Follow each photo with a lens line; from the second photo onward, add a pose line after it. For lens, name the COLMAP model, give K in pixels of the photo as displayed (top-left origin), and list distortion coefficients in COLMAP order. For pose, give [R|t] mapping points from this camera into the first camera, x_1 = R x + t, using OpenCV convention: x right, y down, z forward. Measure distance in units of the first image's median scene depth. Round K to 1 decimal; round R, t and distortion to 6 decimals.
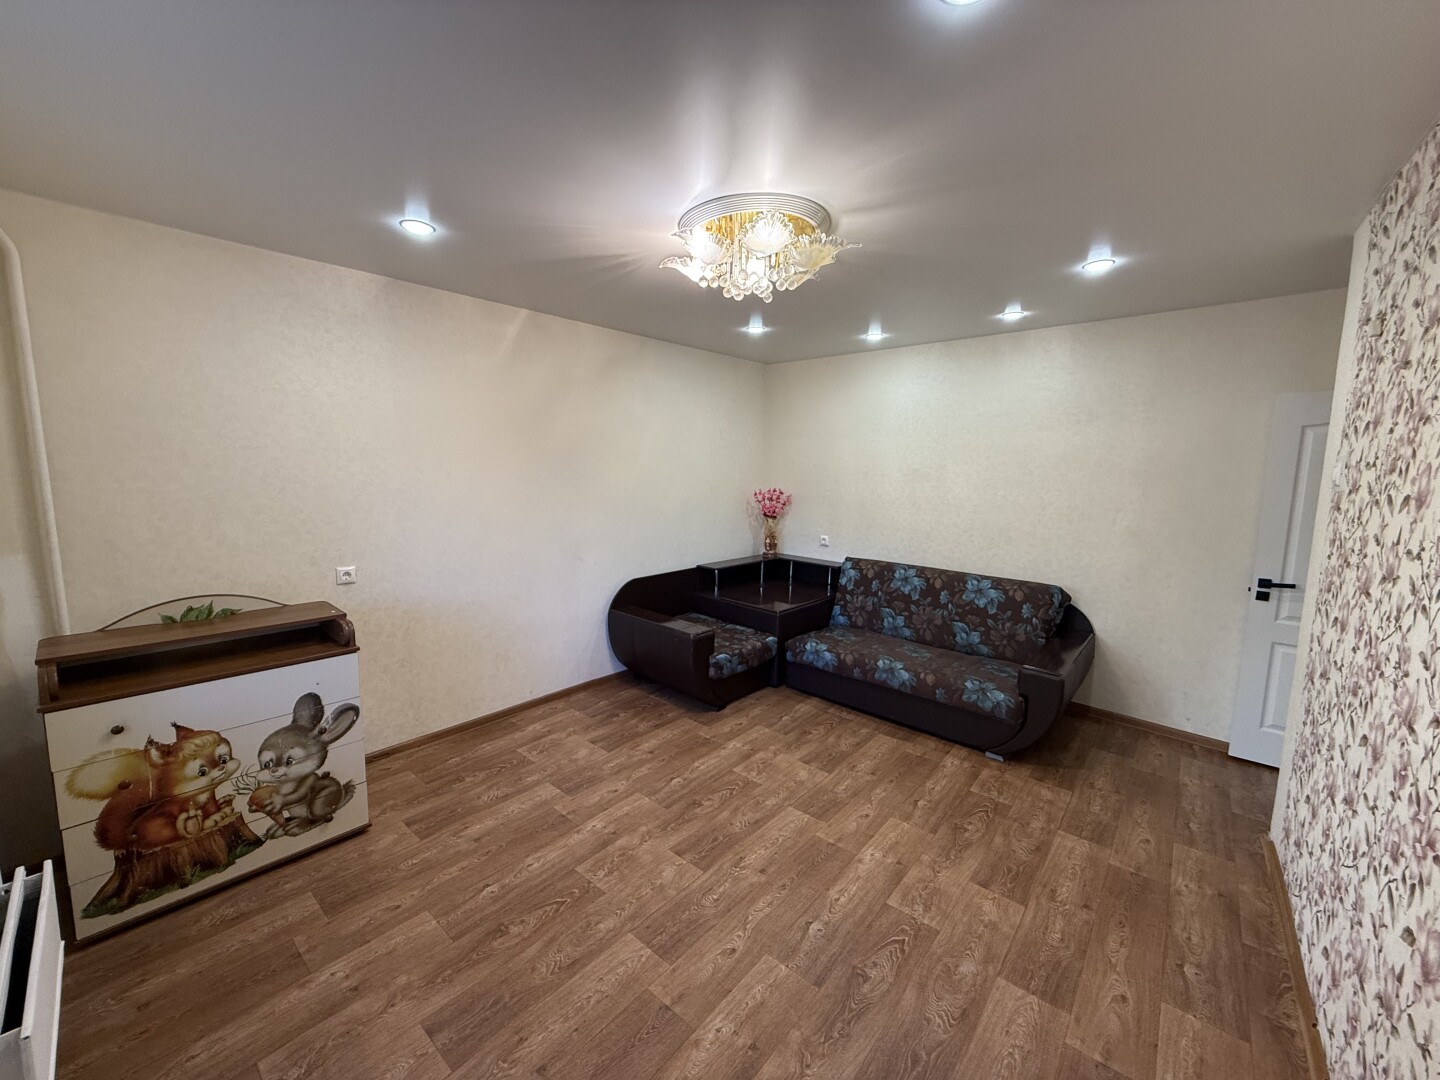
lens RADIAL K [[576.6, 0, 715.2], [0, 576.6, 540.6], [0, 0, 1]] dist [0.000861, -0.000466]
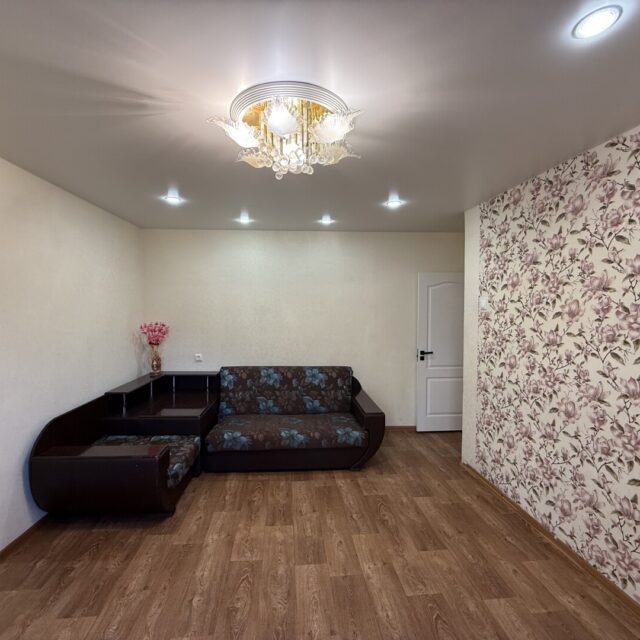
lens RADIAL K [[339.0, 0, 318.0], [0, 339.0, 319.2], [0, 0, 1]] dist [-0.004134, 0.004100]
pose [[0.697163, -0.039170, 0.715842, -0.300549], [0.101881, 0.993785, -0.044844, -0.040069], [-0.709637, 0.104195, 0.696821, 0.320483]]
